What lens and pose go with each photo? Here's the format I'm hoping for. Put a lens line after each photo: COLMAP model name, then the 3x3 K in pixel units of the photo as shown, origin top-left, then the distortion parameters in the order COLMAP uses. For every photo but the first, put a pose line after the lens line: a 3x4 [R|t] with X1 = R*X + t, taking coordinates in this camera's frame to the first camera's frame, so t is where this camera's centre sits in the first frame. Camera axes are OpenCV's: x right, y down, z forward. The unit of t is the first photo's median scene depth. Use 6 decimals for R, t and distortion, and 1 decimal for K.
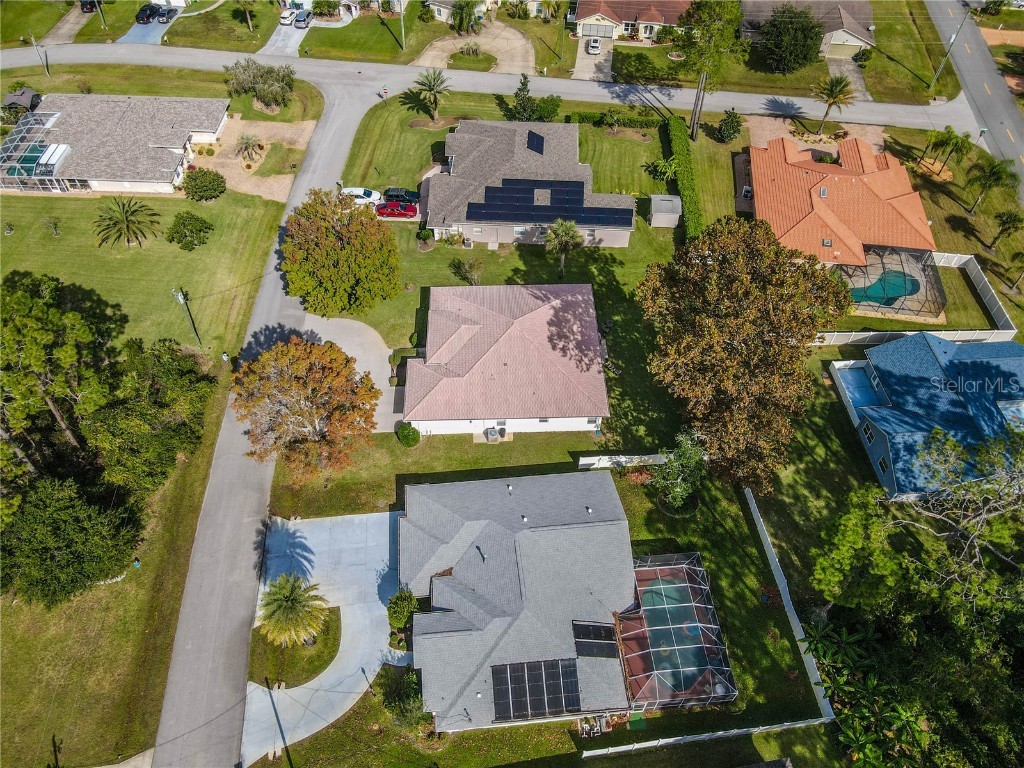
lens RADIAL K [[749.9, 0, 517.2], [0, 749.9, 373.2], [0, 0, 1]] dist [0.010338, 0.008242]
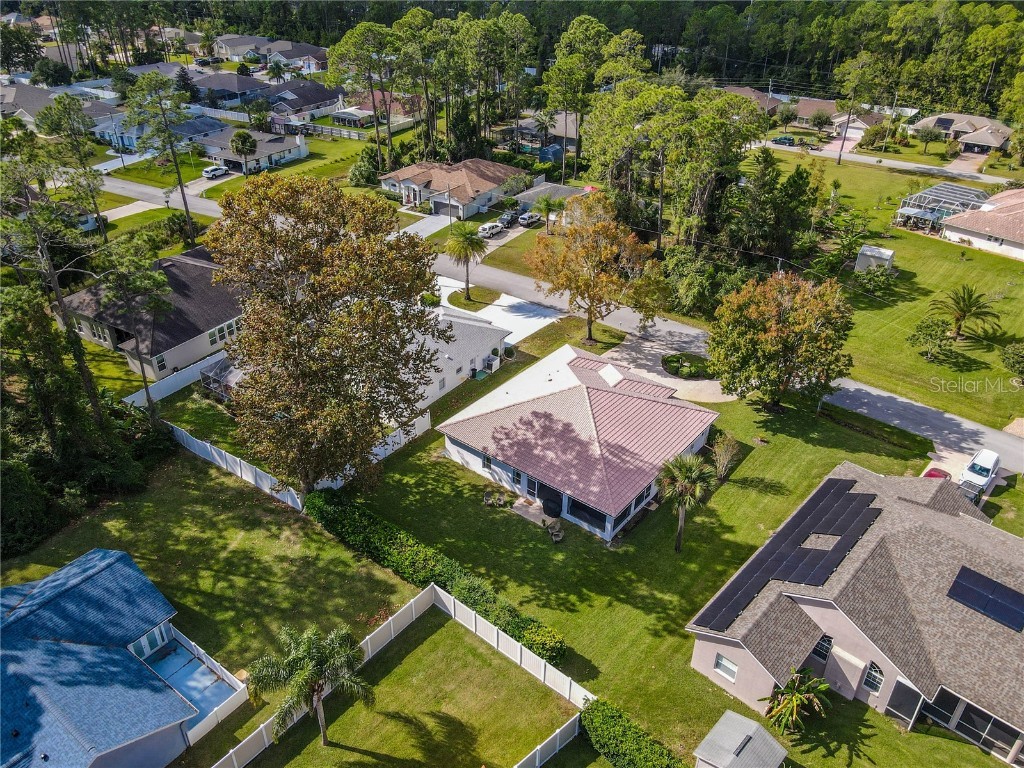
lens RADIAL K [[749.9, 0, 512.2], [0, 749.9, 375.8], [0, 0, 1]] dist [0.010338, 0.008242]
pose [[-0.654687, 0.374653, -0.656521, 0.533379], [-0.595951, 0.278462, 0.753194, -0.588036], [0.465003, 0.884361, 0.040969, 0.811217]]
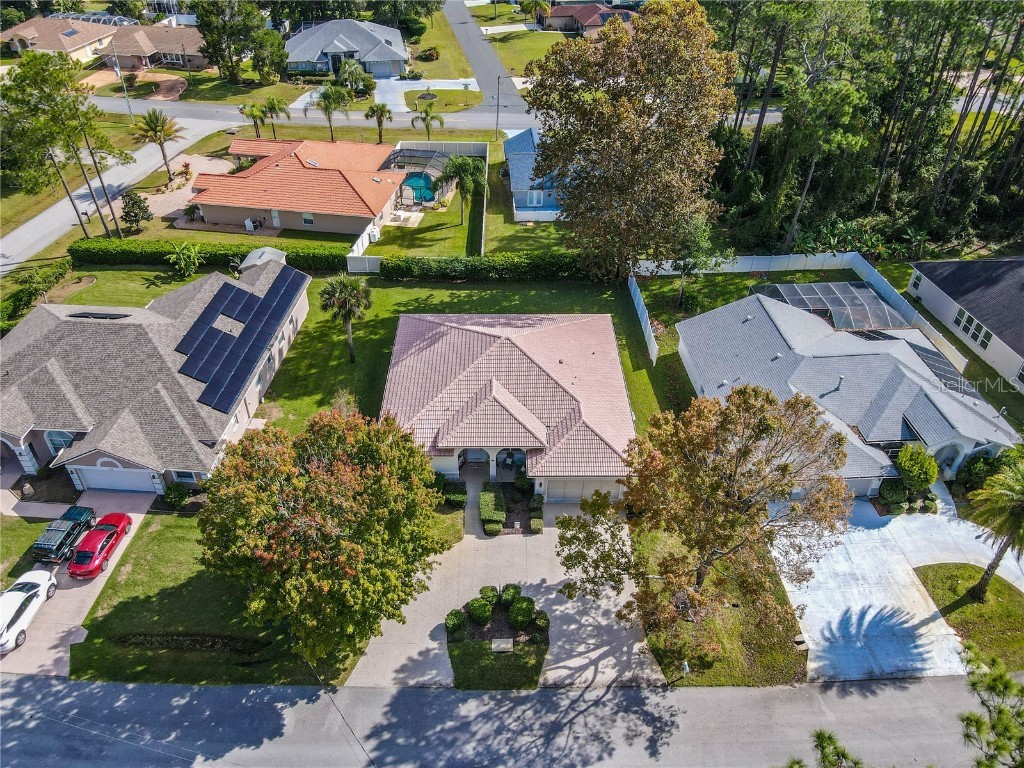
lens RADIAL K [[749.9, 0, 511.4], [0, 749.9, 364.8], [0, 0, 1]] dist [0.010338, 0.008242]
pose [[0.027242, -0.605152, 0.795644, -0.542241], [0.770974, 0.519350, 0.368611, -0.285966], [-0.636283, 0.603379, 0.480705, 0.578573]]
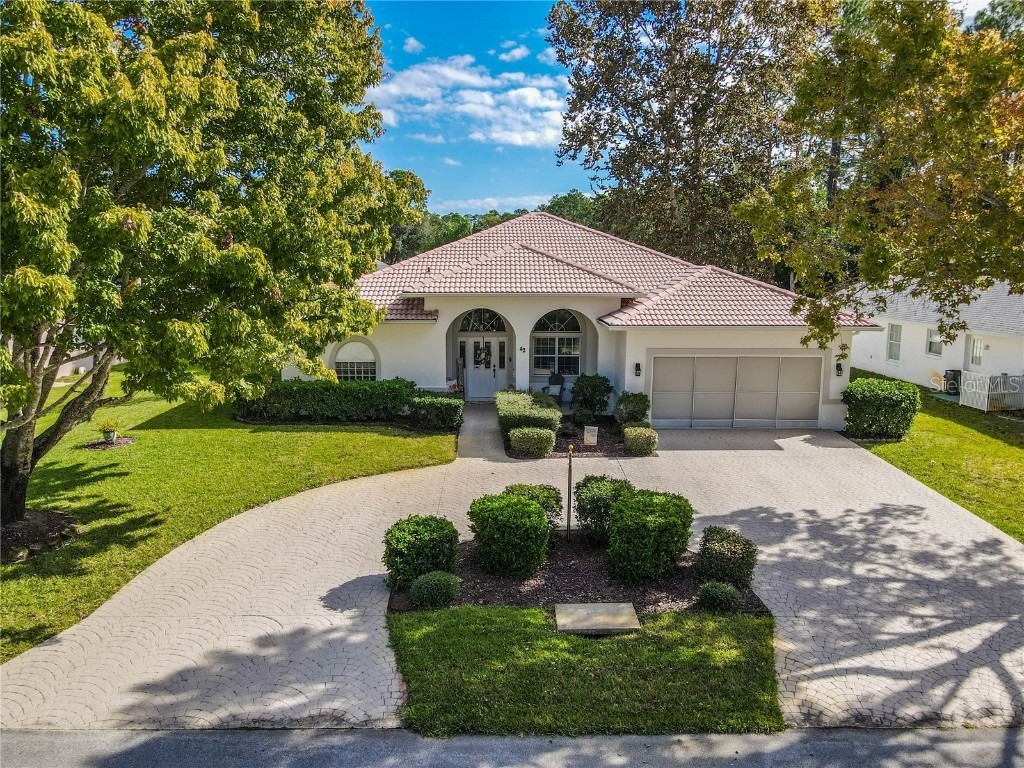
lens RADIAL K [[749.9, 0, 511.8], [0, 749.9, 373.3], [0, 0, 1]] dist [0.010338, 0.008242]
pose [[0.014027, -0.165382, 0.986130, -0.376556], [0.772328, 0.628175, 0.094364, -0.054843], [-0.635069, 0.760293, 0.136540, 0.901774]]
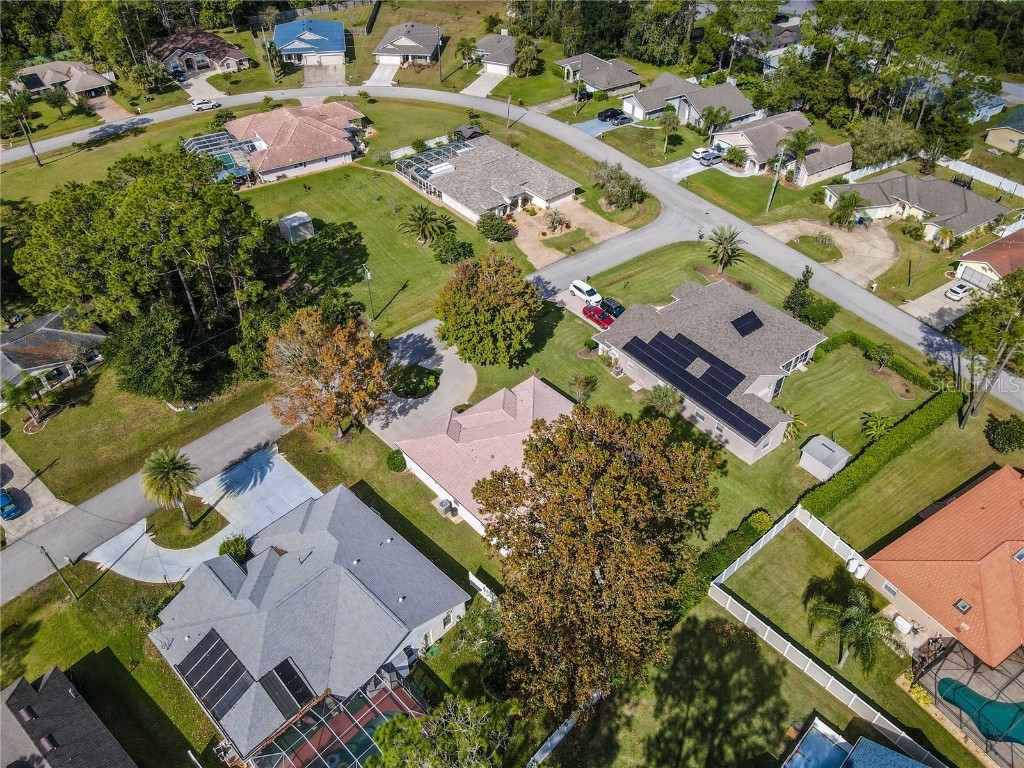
lens RADIAL K [[749.9, 0, 514.2], [0, 749.9, 383.8], [0, 0, 1]] dist [0.010338, 0.008242]
pose [[0.648973, 0.494389, -0.578285, 0.462267], [-0.588571, 0.807883, 0.030161, -0.119053], [0.482098, 0.320787, 0.815277, 0.145072]]
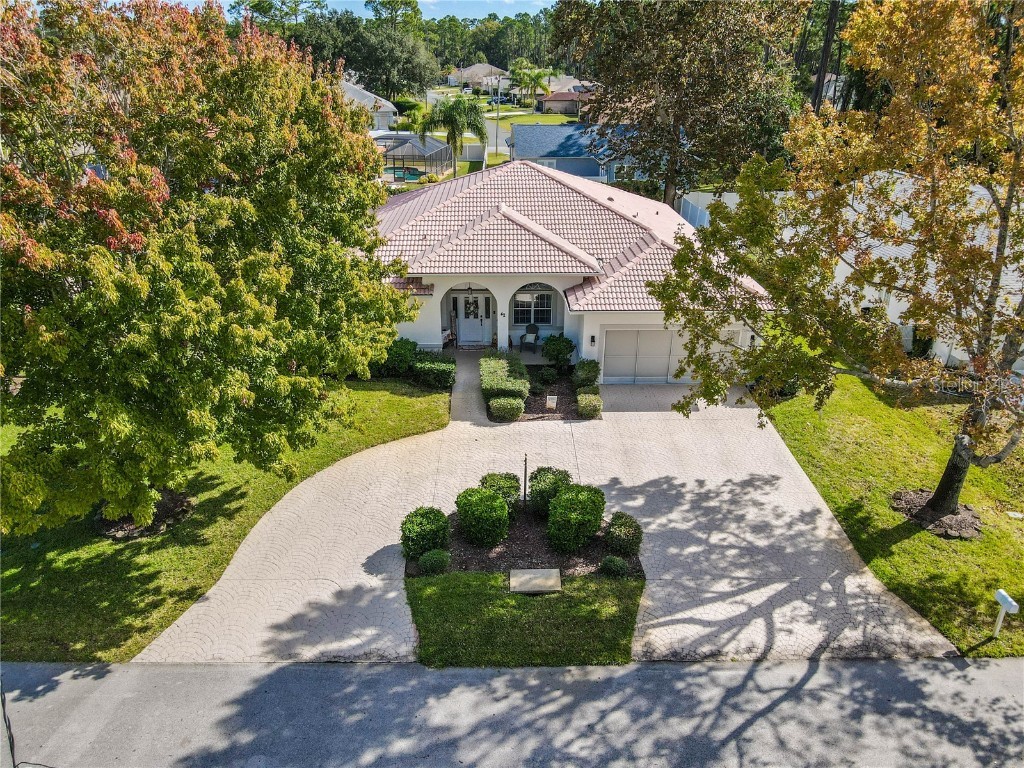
lens RADIAL K [[749.9, 0, 512.1], [0, 749.9, 370.7], [0, 0, 1]] dist [0.010338, 0.008242]
pose [[0.016211, -0.404165, 0.914543, -0.424381], [0.771576, 0.586795, 0.245646, -0.096752], [-0.635931, 0.701657, 0.321356, 0.835977]]
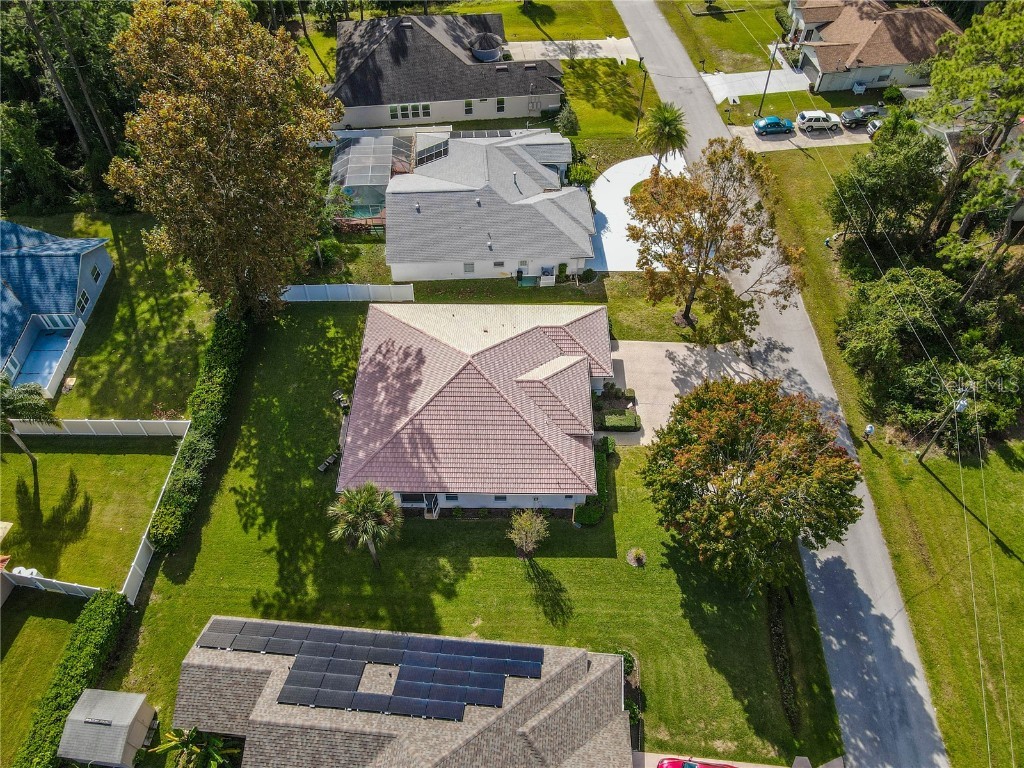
lens RADIAL K [[749.9, 0, 510.3], [0, 749.9, 373.3], [0, 0, 1]] dist [0.010338, 0.008242]
pose [[-0.998828, -0.045290, 0.017043, -0.050194], [0.025258, -0.187542, 0.981932, -0.688928], [-0.041275, 0.981212, 0.188467, 0.775073]]
